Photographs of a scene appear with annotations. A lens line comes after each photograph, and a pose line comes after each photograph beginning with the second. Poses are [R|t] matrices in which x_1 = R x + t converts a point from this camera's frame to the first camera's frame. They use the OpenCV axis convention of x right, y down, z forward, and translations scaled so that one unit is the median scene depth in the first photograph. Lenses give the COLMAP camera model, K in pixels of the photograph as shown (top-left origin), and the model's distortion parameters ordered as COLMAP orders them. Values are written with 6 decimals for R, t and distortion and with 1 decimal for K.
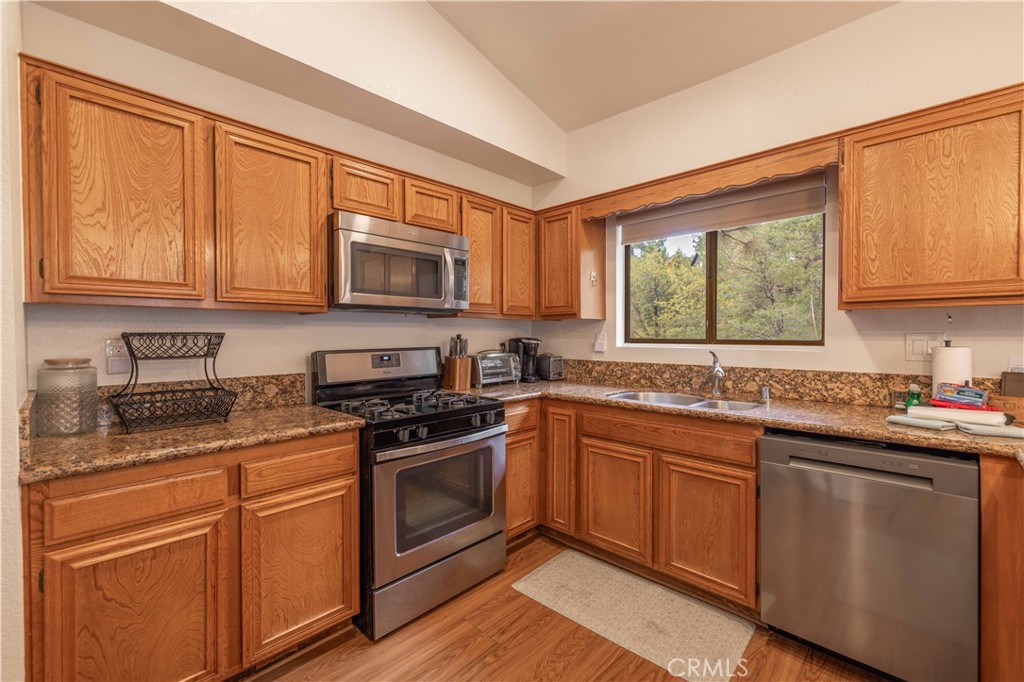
lens RADIAL K [[429.9, 0, 514.6], [0, 429.9, 338.3], [0, 0, 1]] dist [0.000992, 0.000235]
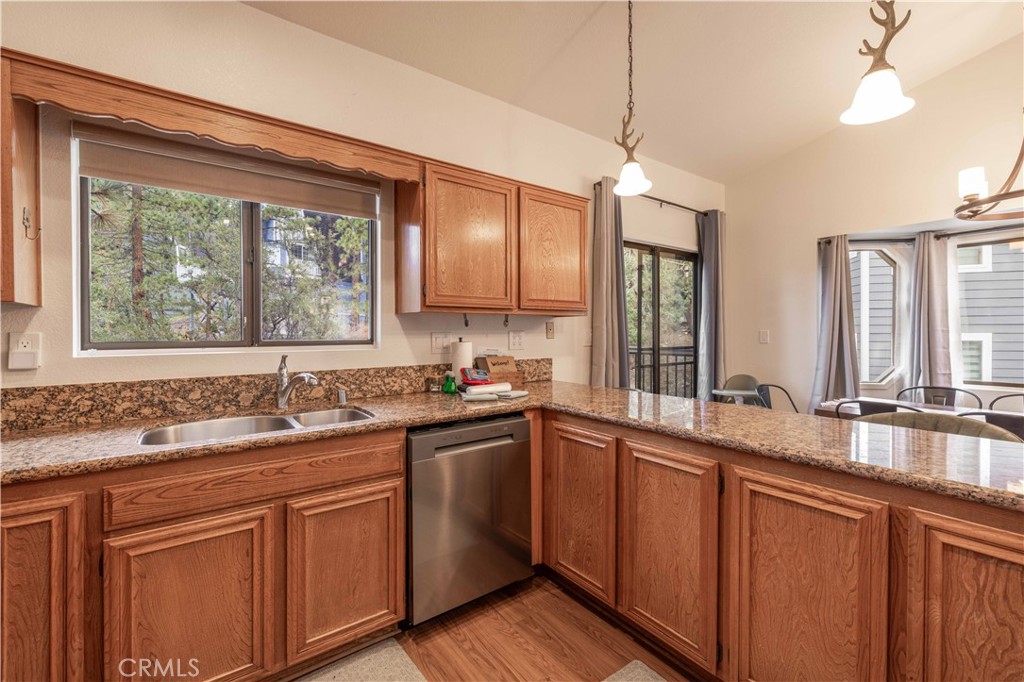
lens RADIAL K [[429.9, 0, 514.1], [0, 429.9, 335.4], [0, 0, 1]] dist [0.000992, 0.000235]
pose [[0.169054, -0.006304, 0.985587, -0.286203], [0.012875, 0.999908, 0.004187, -0.004722], [-0.985523, 0.011982, 0.169120, 0.488137]]
